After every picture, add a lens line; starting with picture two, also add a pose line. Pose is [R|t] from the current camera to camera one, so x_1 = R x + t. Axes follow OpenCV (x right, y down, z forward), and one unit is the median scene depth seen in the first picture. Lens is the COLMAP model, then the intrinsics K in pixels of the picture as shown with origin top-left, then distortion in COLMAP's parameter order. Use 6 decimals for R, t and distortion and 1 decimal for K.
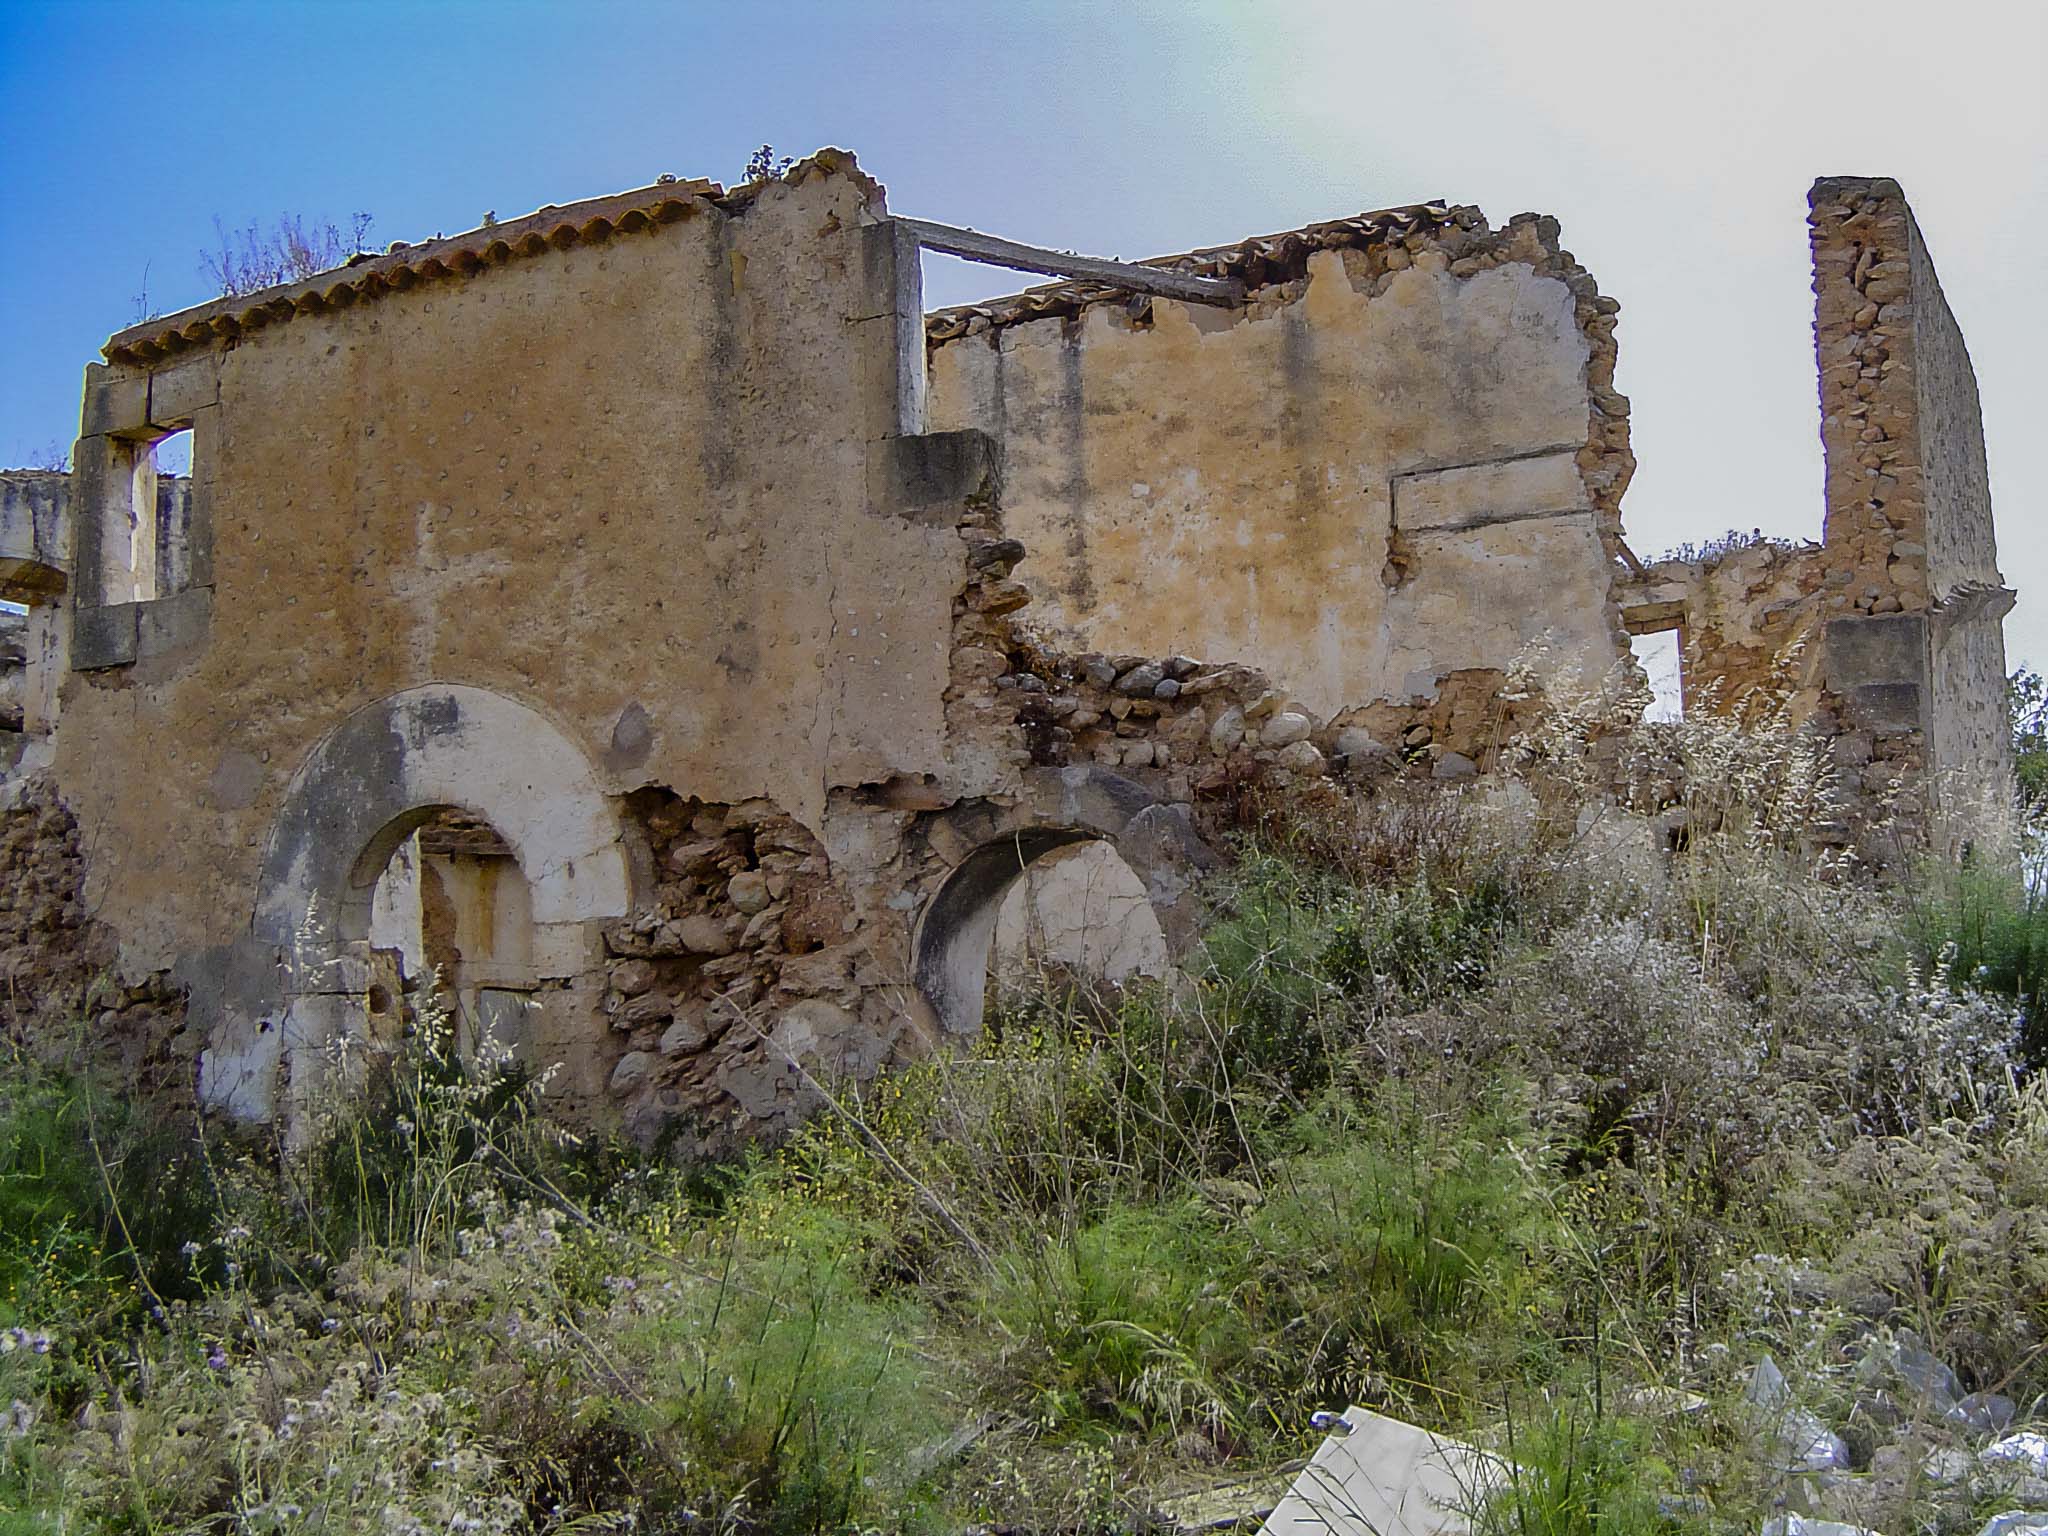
lens RADIAL K [[2387.9, 0, 1091.7], [0, 2387.9, 773.4], [0, 0, 1]] dist [-0.158210, 0.000000]
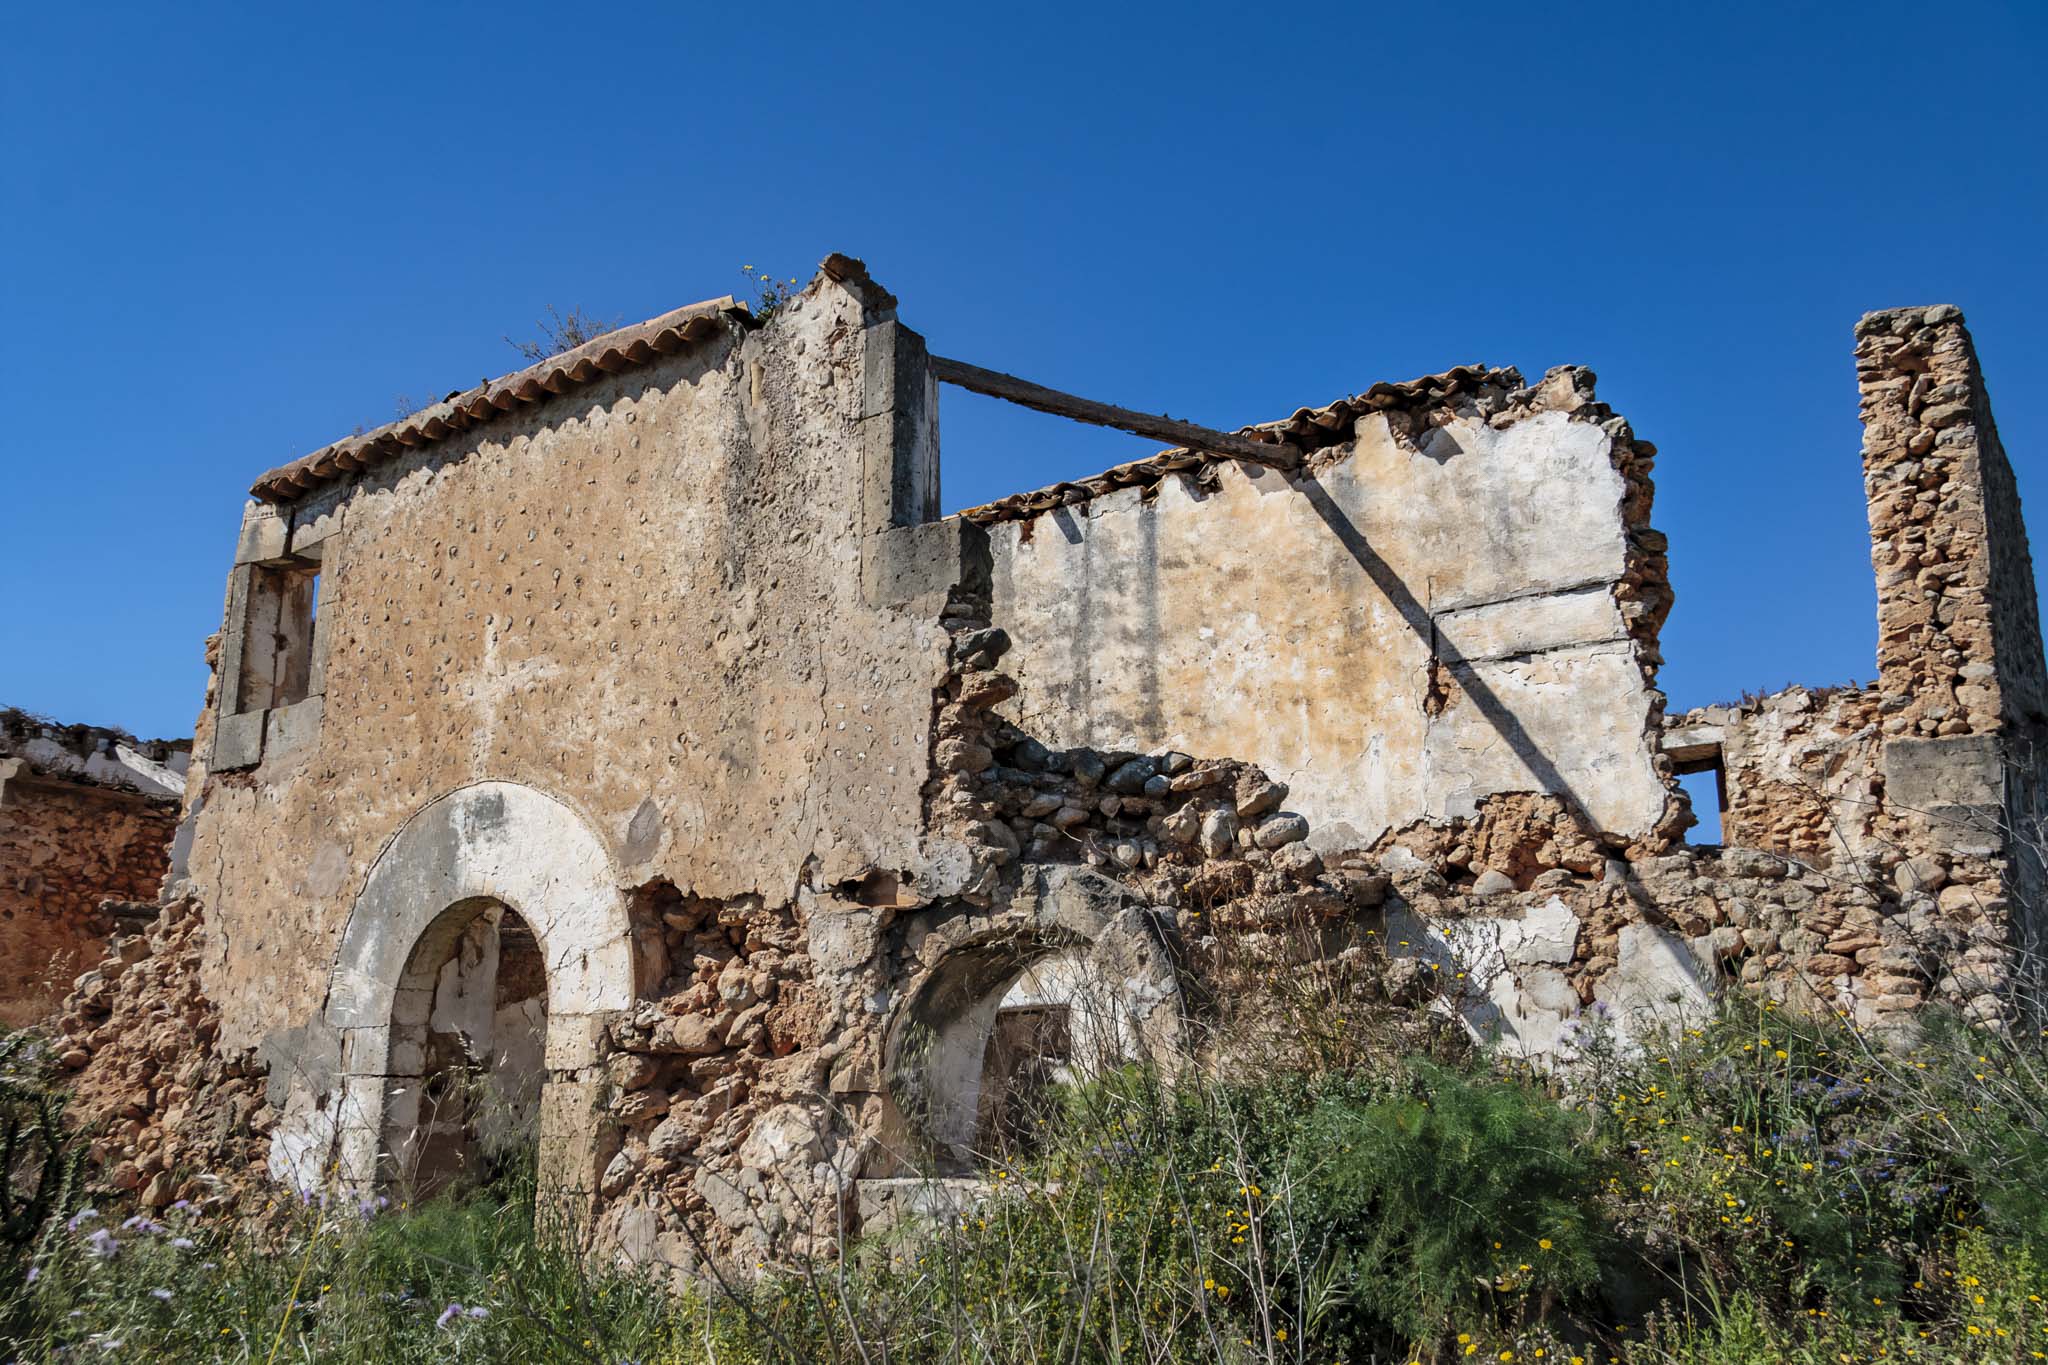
lens RADIAL K [[1641.6, 0, 1006.7], [0, 1641.6, 720.3], [0, 0, 1]] dist [0.024244, -0.015674]
pose [[0.987522, 0.003150, -0.157448, 0.066999], [-0.020098, 0.994145, -0.106169, 0.008264], [0.156192, 0.108009, 0.981804, 0.304590]]
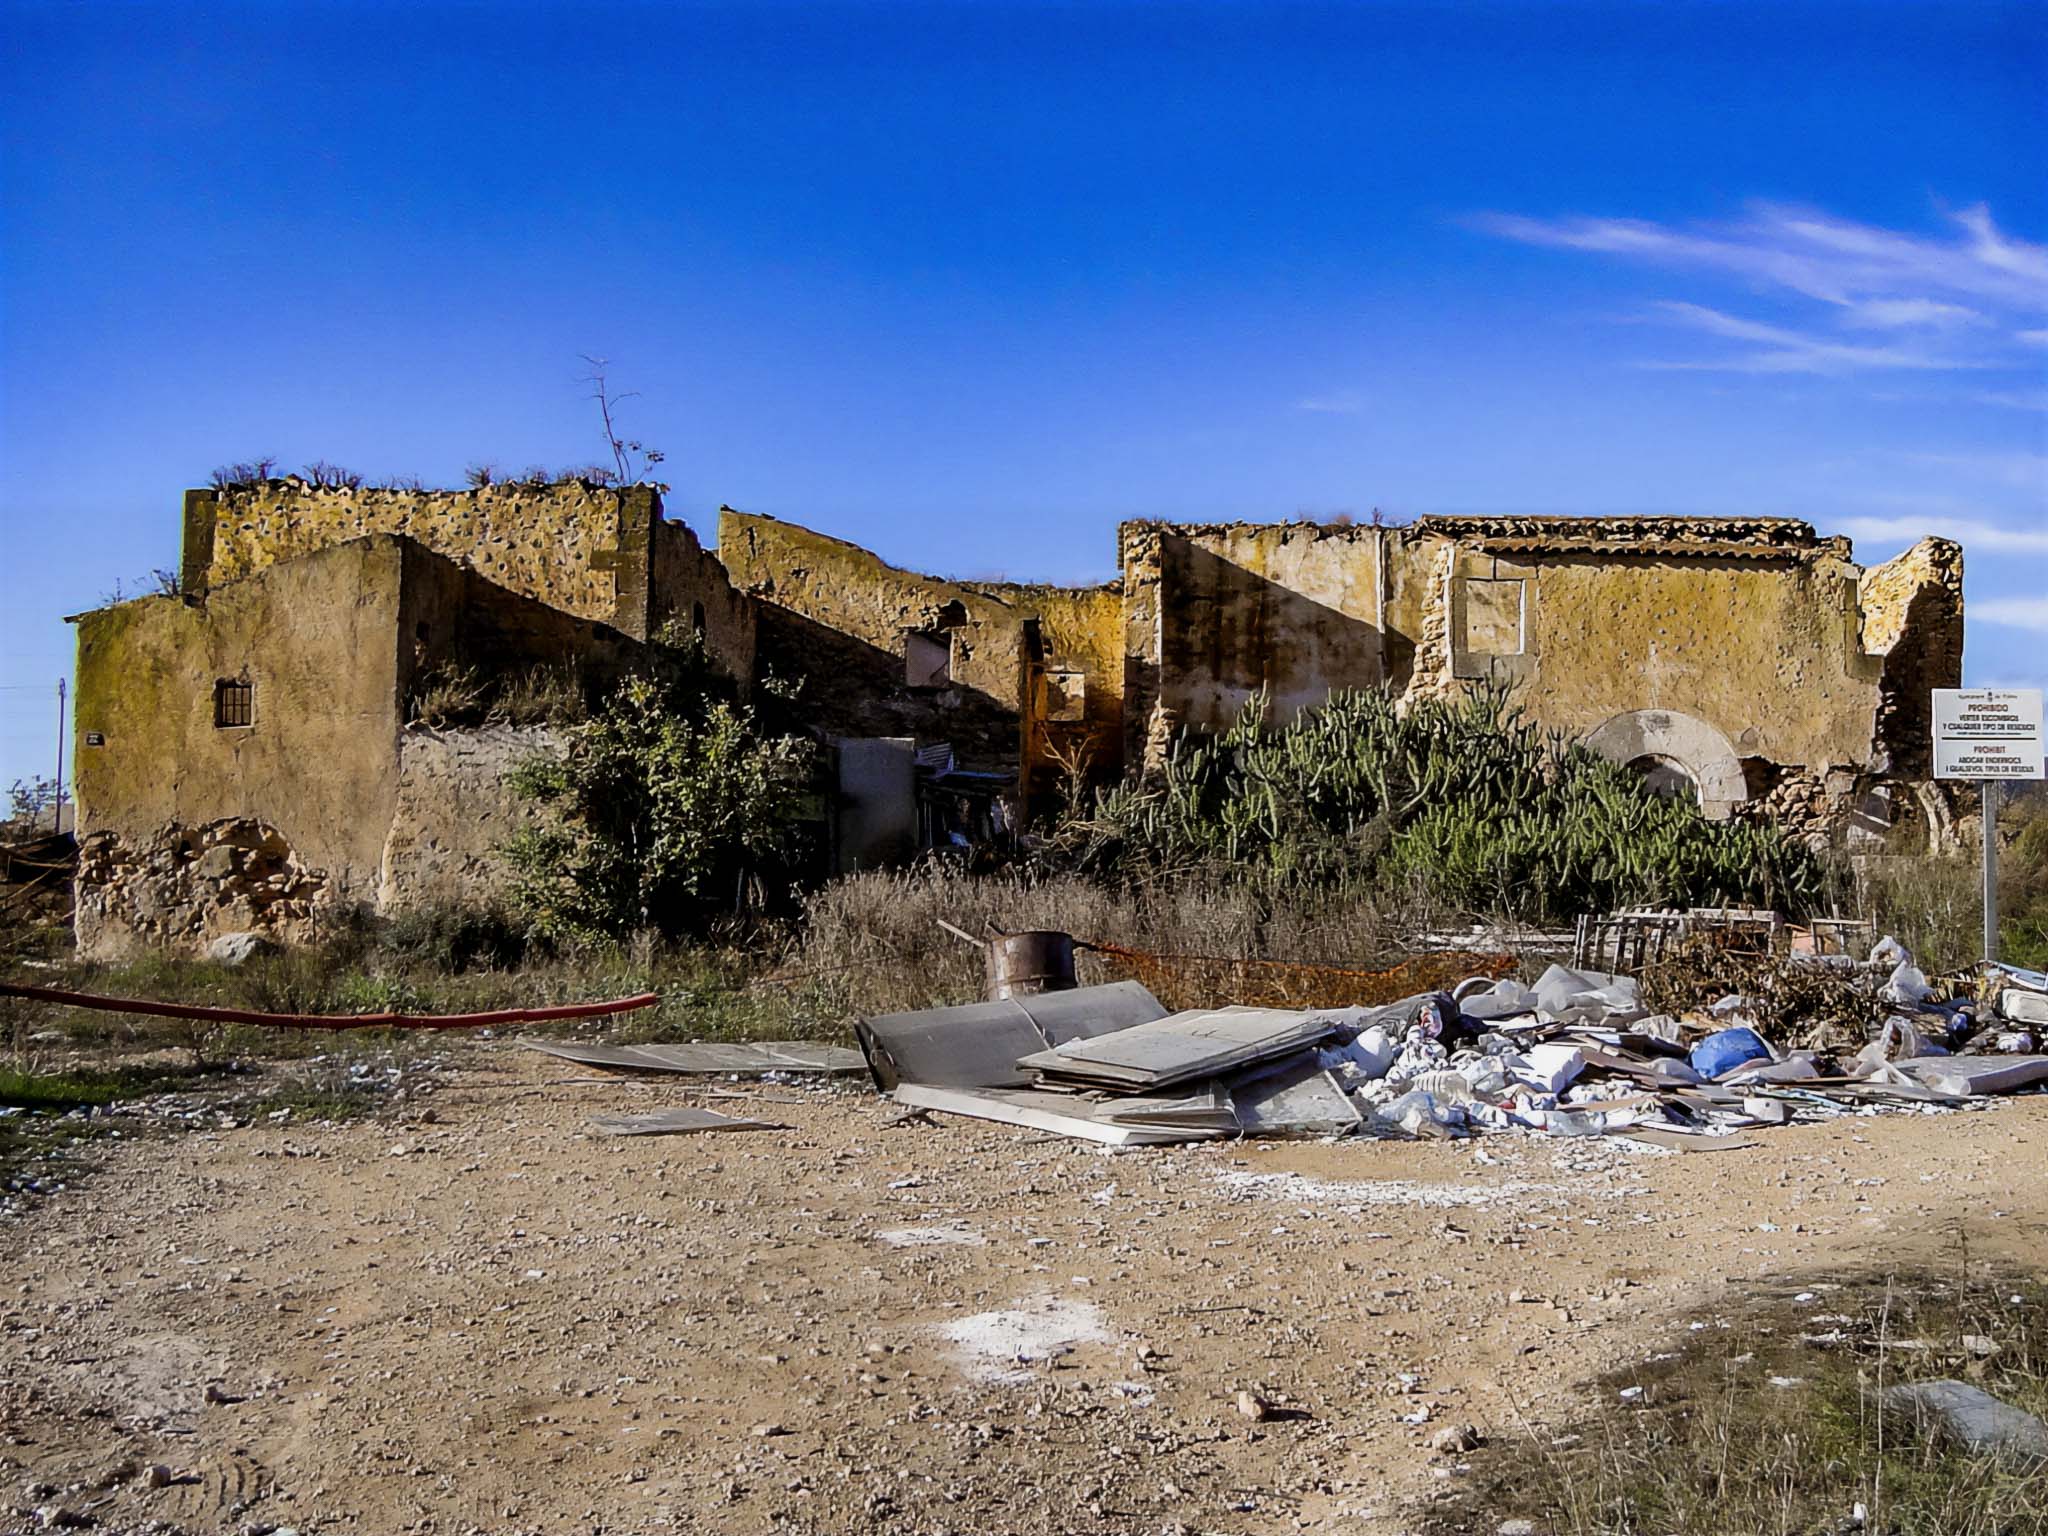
lens RADIAL K [[2387.9, 0, 1044.7], [0, 2387.9, 832.3], [0, 0, 1]] dist [-0.158210, 0.000000]
pose [[0.893193, 0.057121, 0.446031, -2.096313], [-0.100075, 0.992274, 0.073329, -0.025415], [-0.438396, -0.110134, 0.892009, -1.122794]]
